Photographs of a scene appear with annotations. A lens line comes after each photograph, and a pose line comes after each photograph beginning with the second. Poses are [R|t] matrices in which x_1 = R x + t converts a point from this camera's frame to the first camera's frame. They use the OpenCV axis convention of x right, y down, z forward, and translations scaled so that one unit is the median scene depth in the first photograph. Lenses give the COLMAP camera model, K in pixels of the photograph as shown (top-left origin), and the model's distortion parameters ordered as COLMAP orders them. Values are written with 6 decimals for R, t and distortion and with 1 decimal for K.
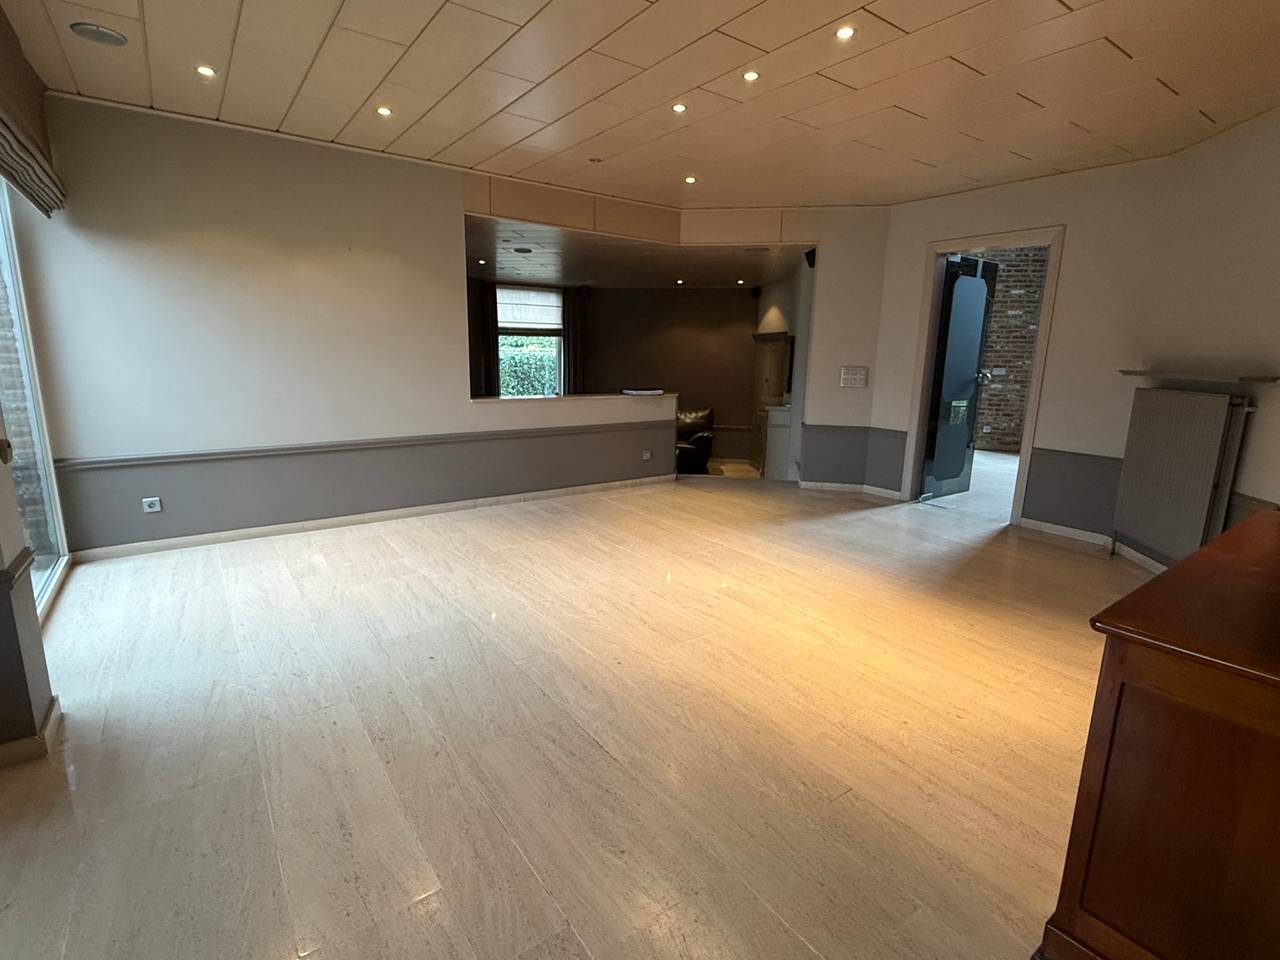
lens RADIAL K [[631.5, 0, 637.3], [0, 631.5, 476.7], [0, 0, 1]] dist [0.002342, -0.000625]
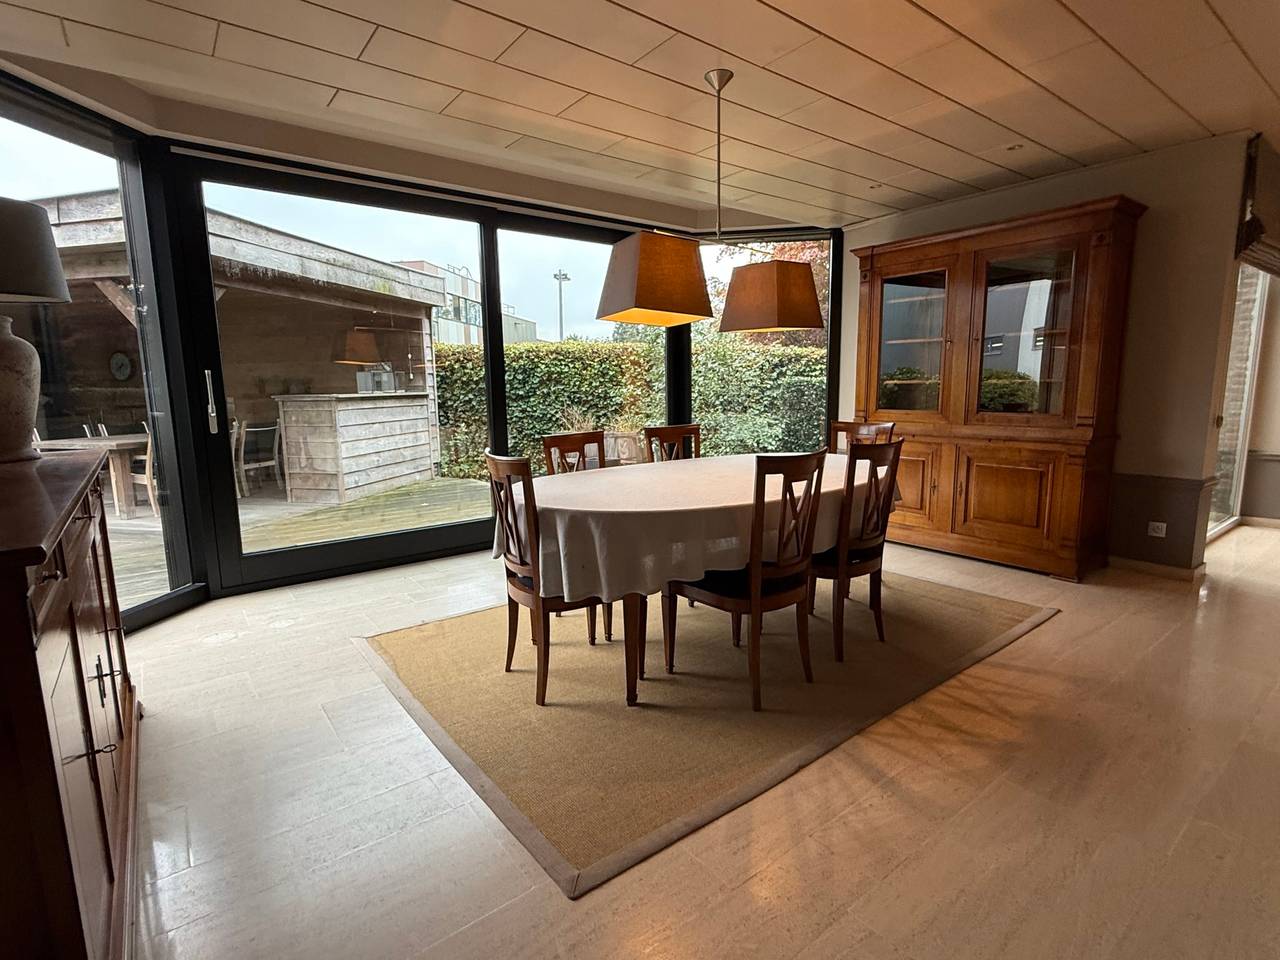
lens RADIAL K [[631.5, 0, 633.4], [0, 631.5, 477.6], [0, 0, 1]] dist [0.002342, -0.000625]
pose [[0.029605, 0.128543, -0.991262, 0.486045], [-0.186705, 0.974954, 0.120852, 0.122353], [0.981970, 0.181496, 0.052863, -0.454920]]
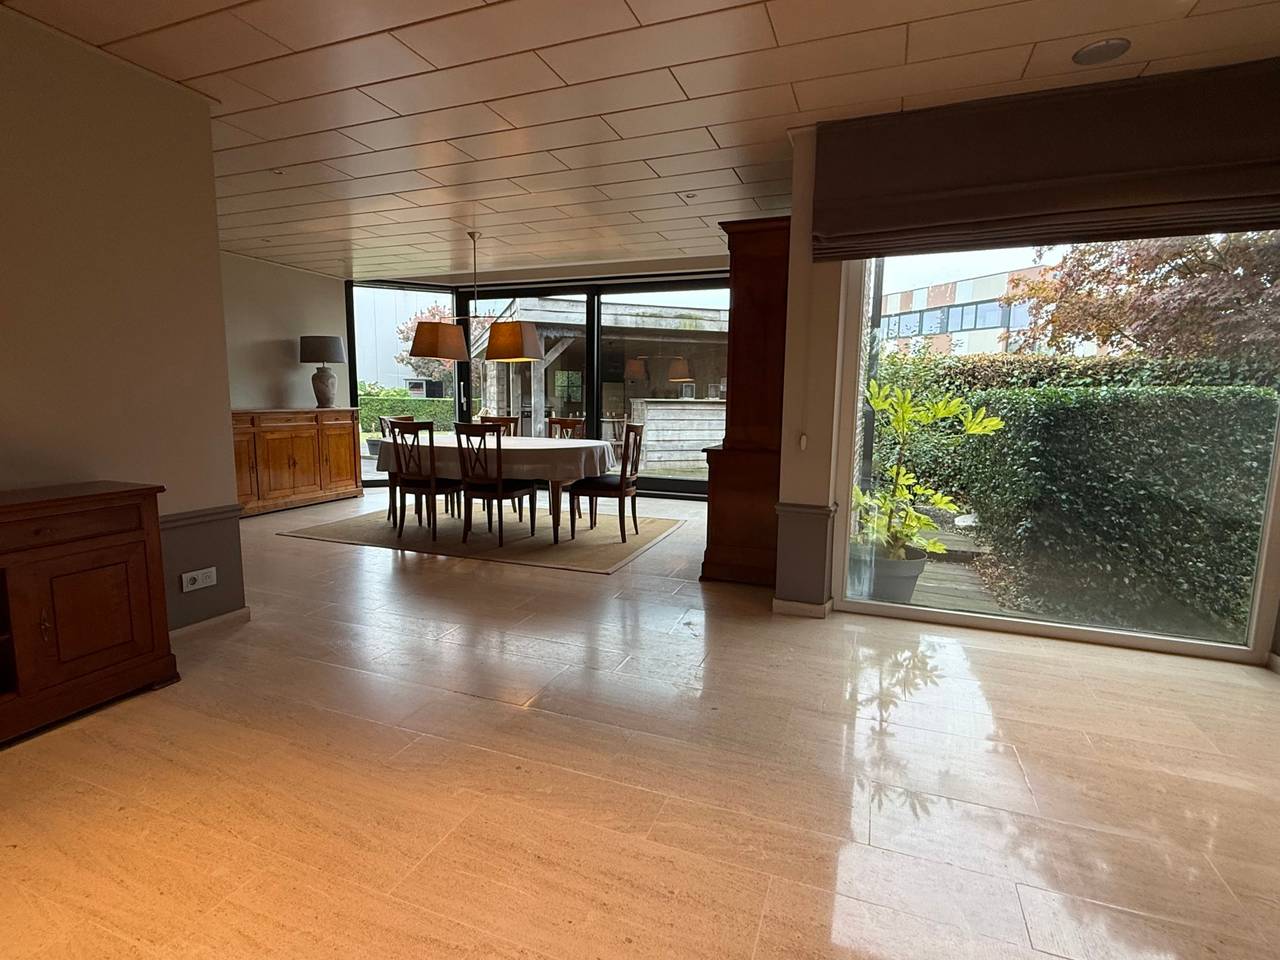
lens RADIAL K [[631.5, 0, 634.6], [0, 631.5, 482.0], [0, 0, 1]] dist [0.002342, -0.000625]
pose [[-0.836893, 0.044505, -0.545554, 0.192258], [-0.136996, 0.947937, 0.287486, -0.204871], [0.529945, 0.315334, -0.787225, 1.181946]]
